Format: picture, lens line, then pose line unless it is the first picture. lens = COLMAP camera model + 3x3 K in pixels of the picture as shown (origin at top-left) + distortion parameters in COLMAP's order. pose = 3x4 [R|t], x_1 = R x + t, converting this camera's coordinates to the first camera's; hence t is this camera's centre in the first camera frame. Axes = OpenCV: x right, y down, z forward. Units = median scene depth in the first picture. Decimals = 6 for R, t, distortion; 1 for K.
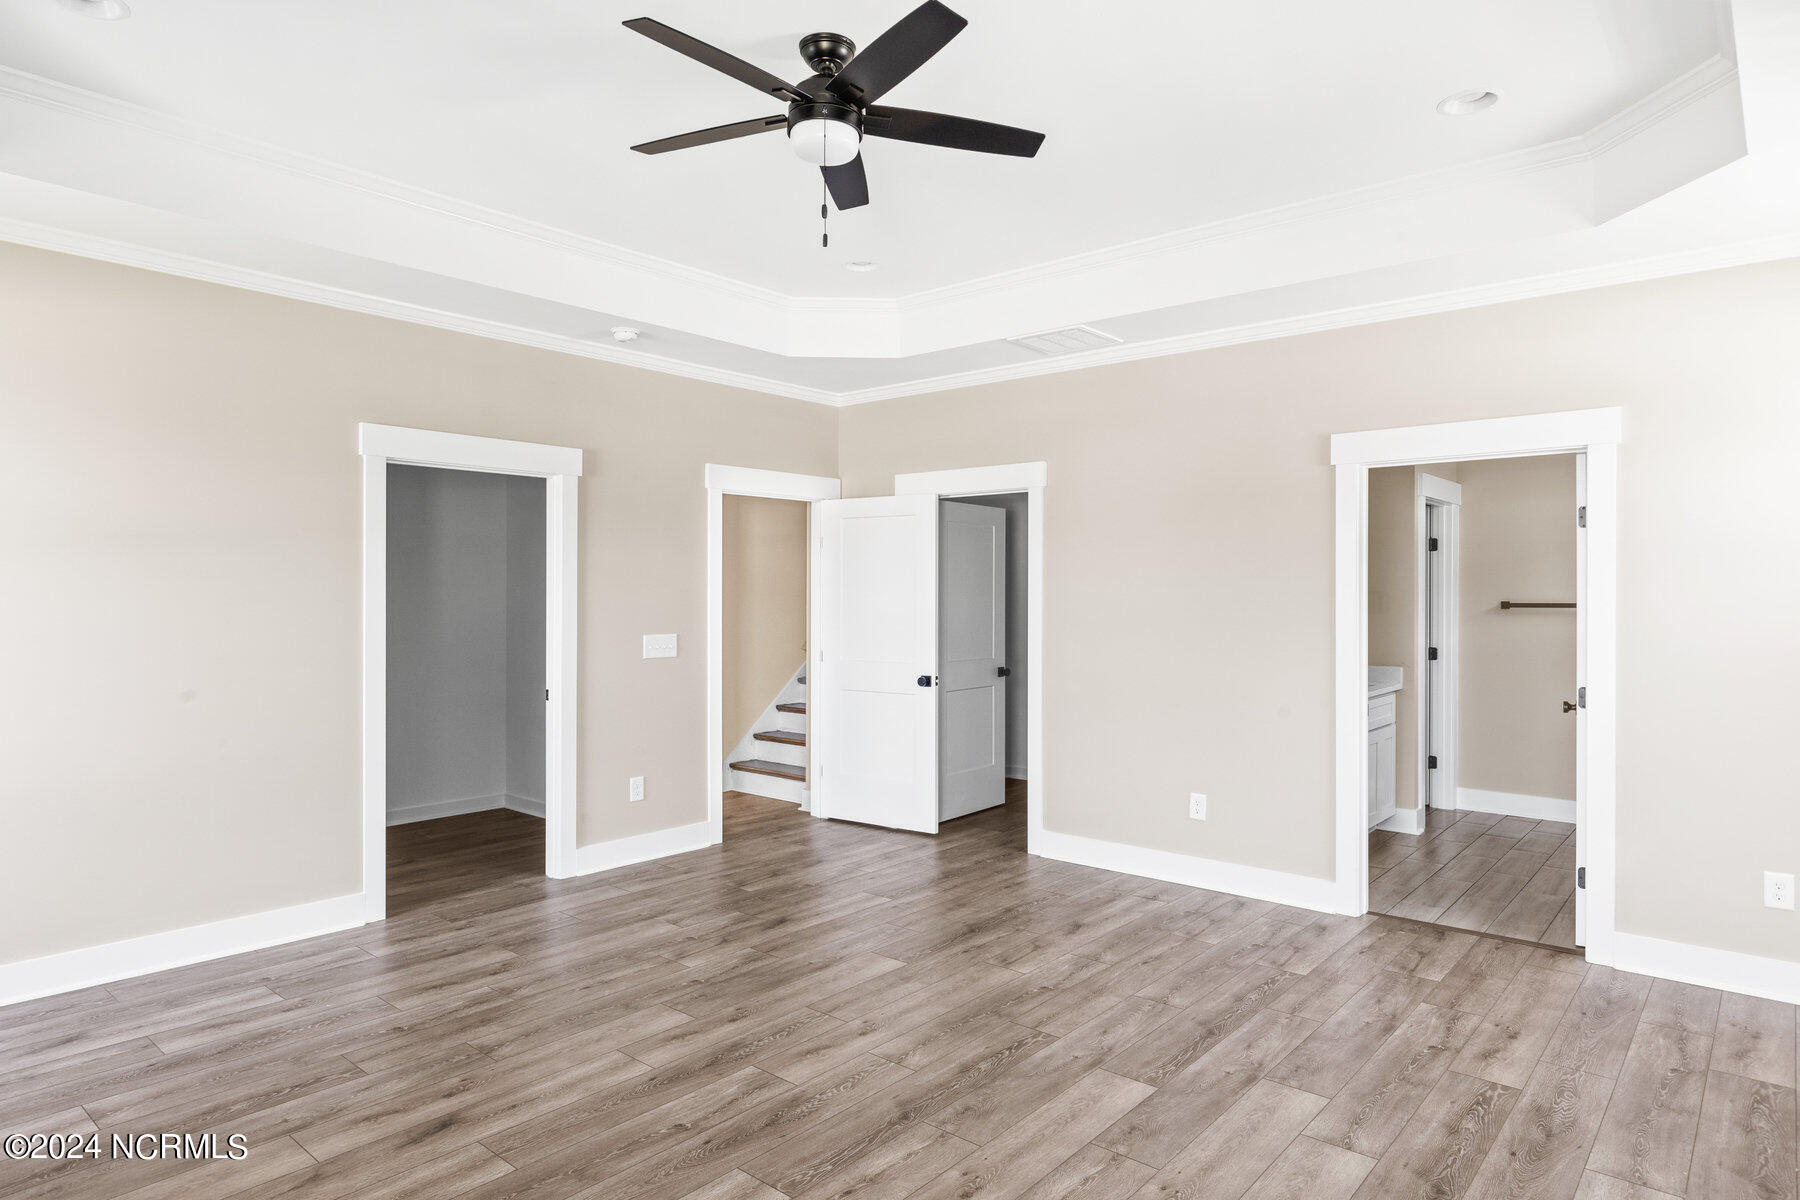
lens RADIAL K [[1038.7, 0, 893.2], [0, 1038.7, 597.6], [0, 0, 1]] dist [0.000486, 0.000137]
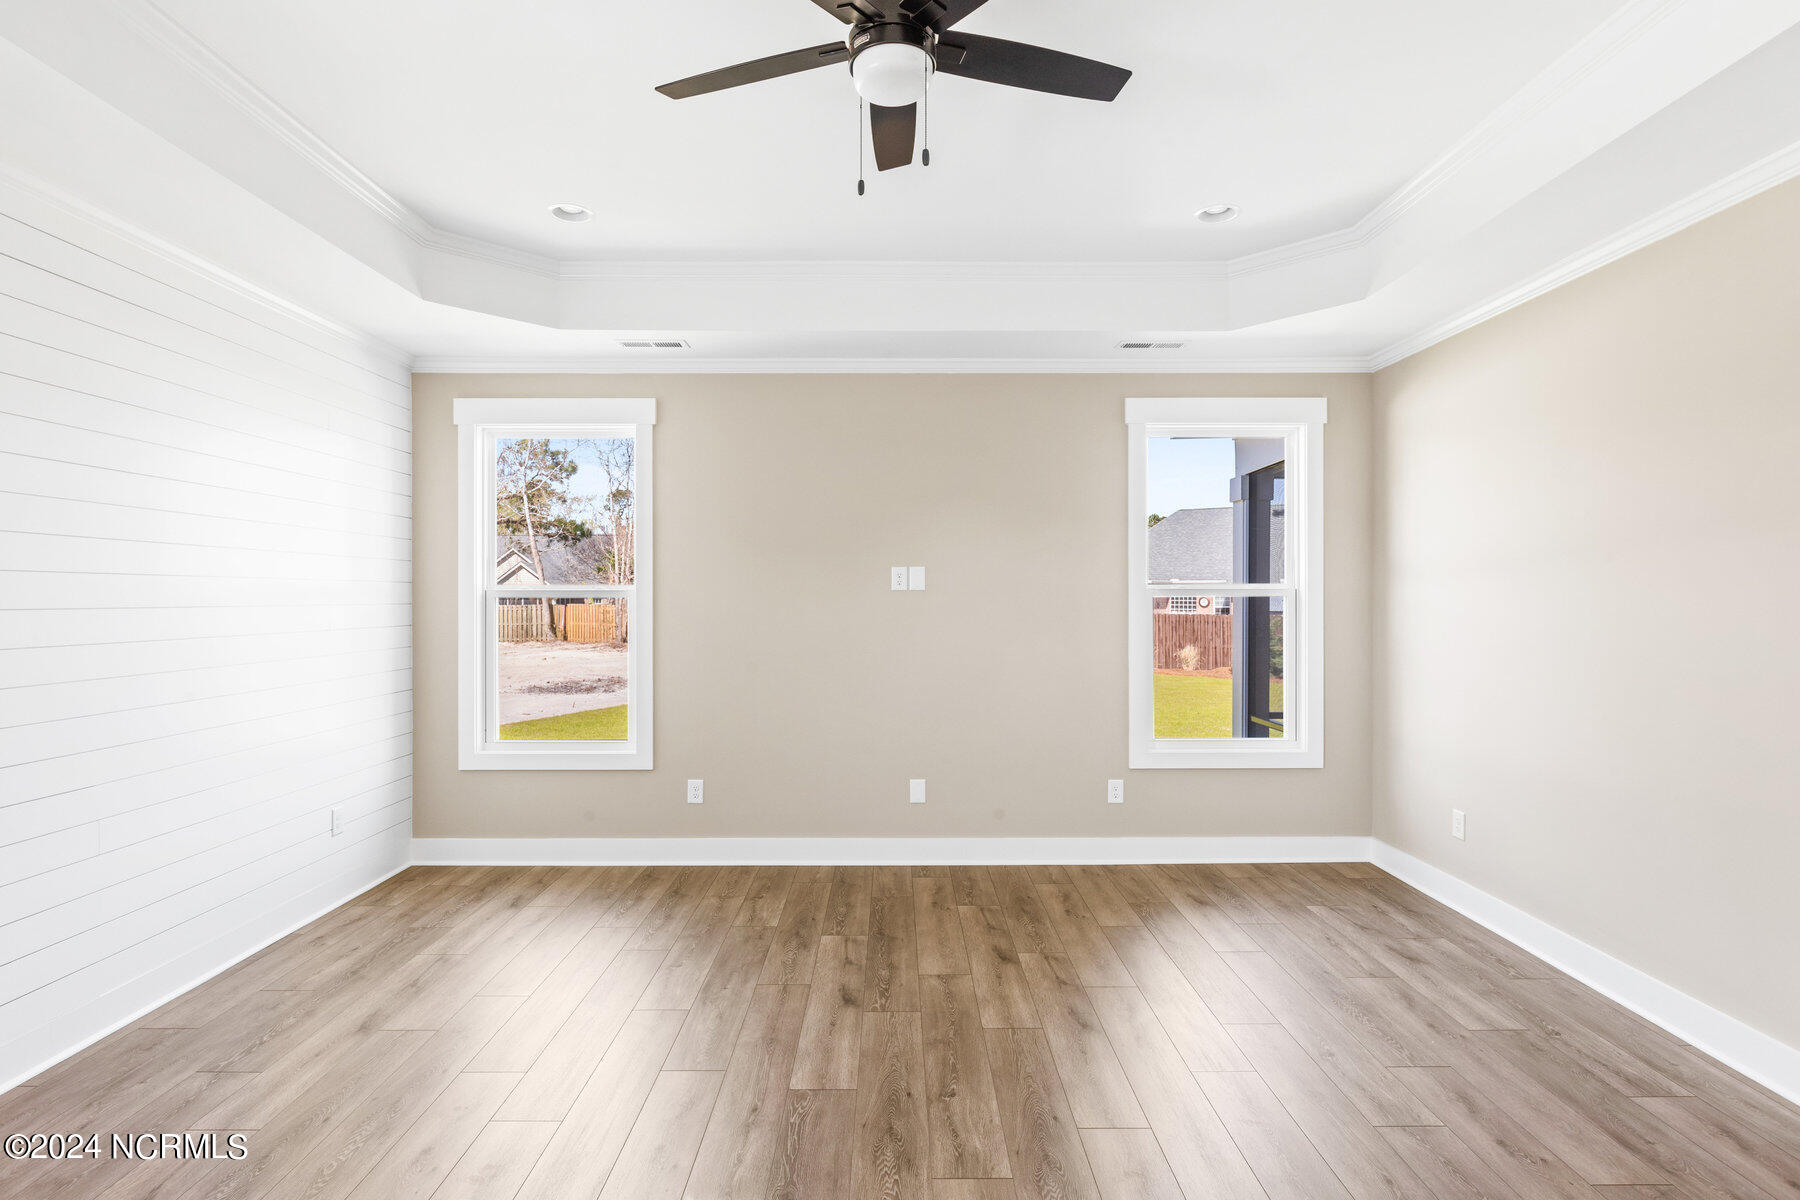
lens RADIAL K [[906.5, 0, 902.5], [0, 906.5, 596.6], [0, 0, 1]] dist [0.006439, -0.000819]
pose [[-0.750761, -0.003502, -0.660565, 0.367818], [-0.004394, 0.999990, -0.000307, -0.002784], [0.660560, 0.002672, -0.750769, 1.360605]]
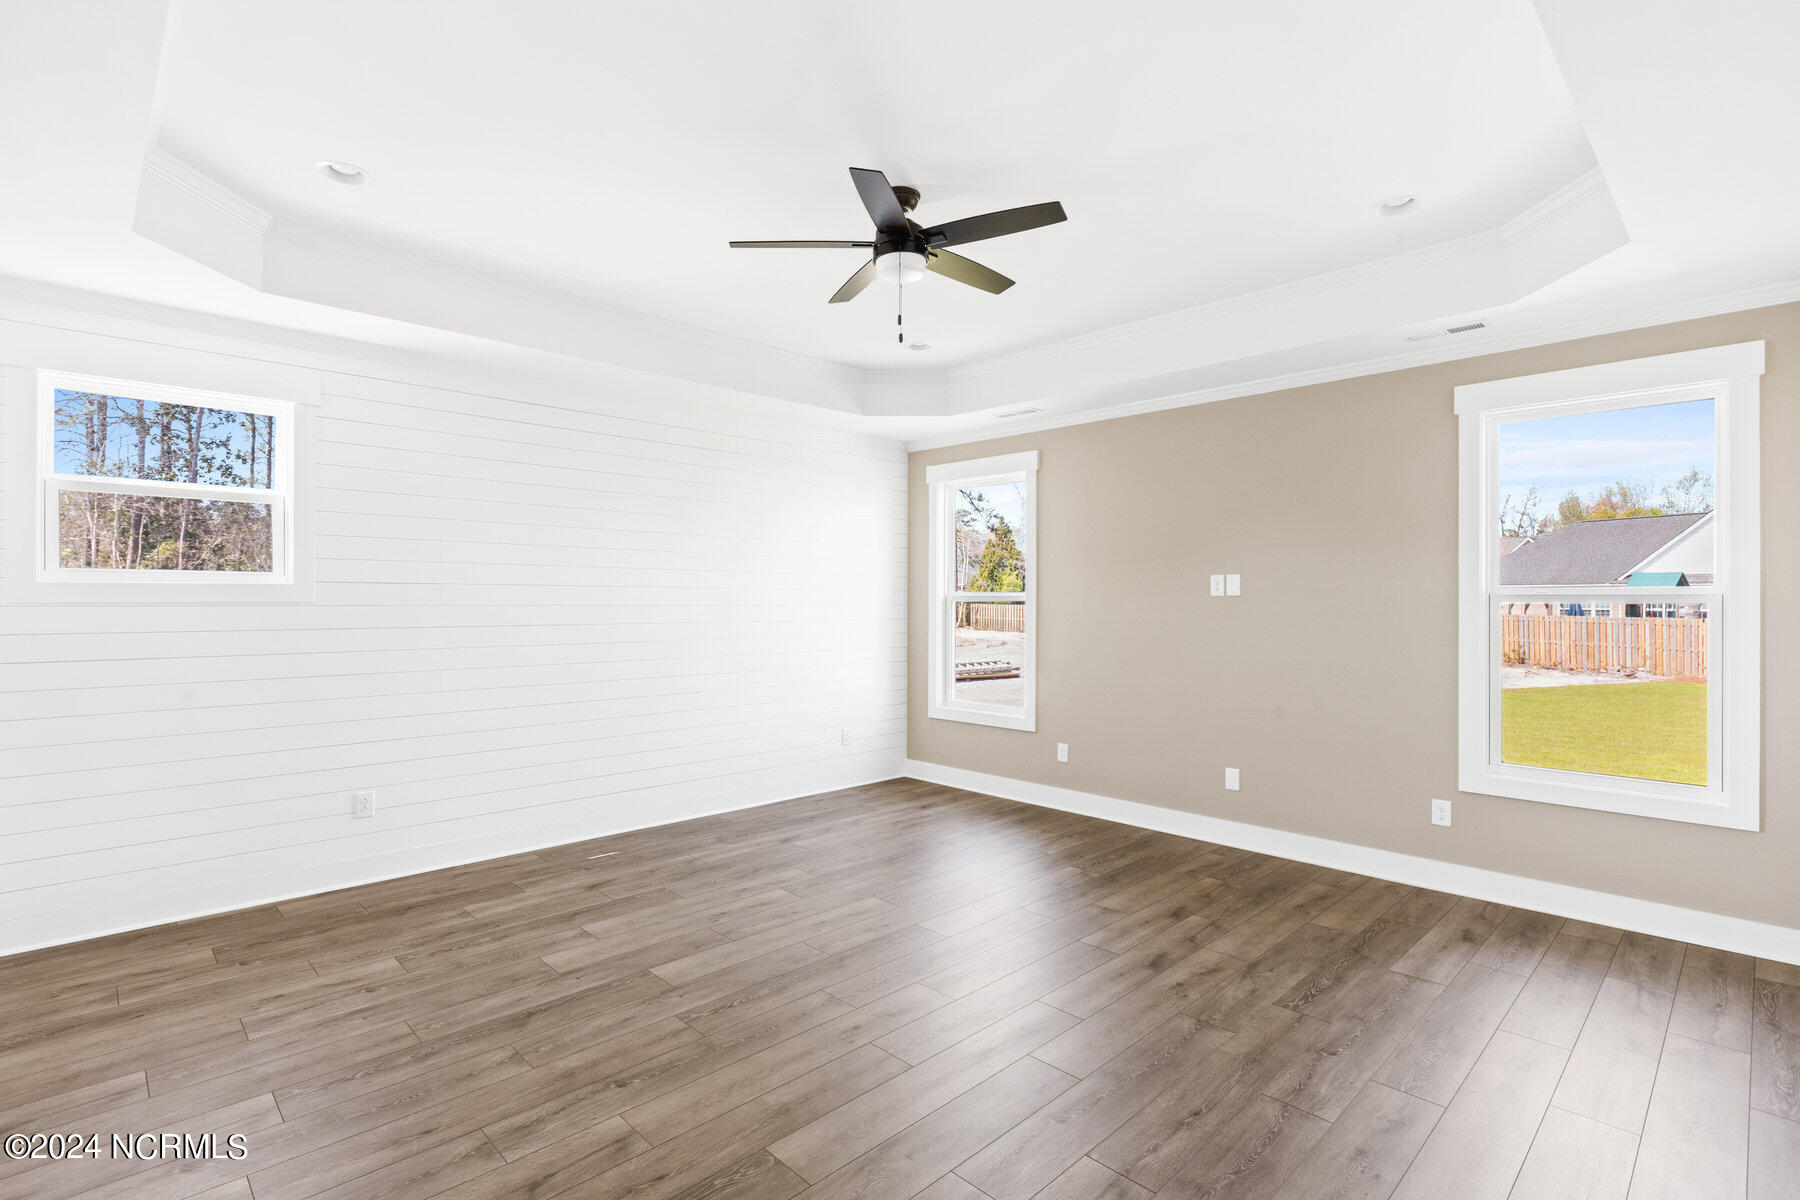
lens RADIAL K [[866.5, 0, 901.2], [0, 866.5, 598.3], [0, 0, 1]] dist [0.013725, -0.000242]
pose [[-0.996743, -0.006404, 0.080389, -0.138741], [-0.006144, 0.999975, 0.003476, -0.010872], [-0.080409, 0.002971, -0.996758, 1.839482]]
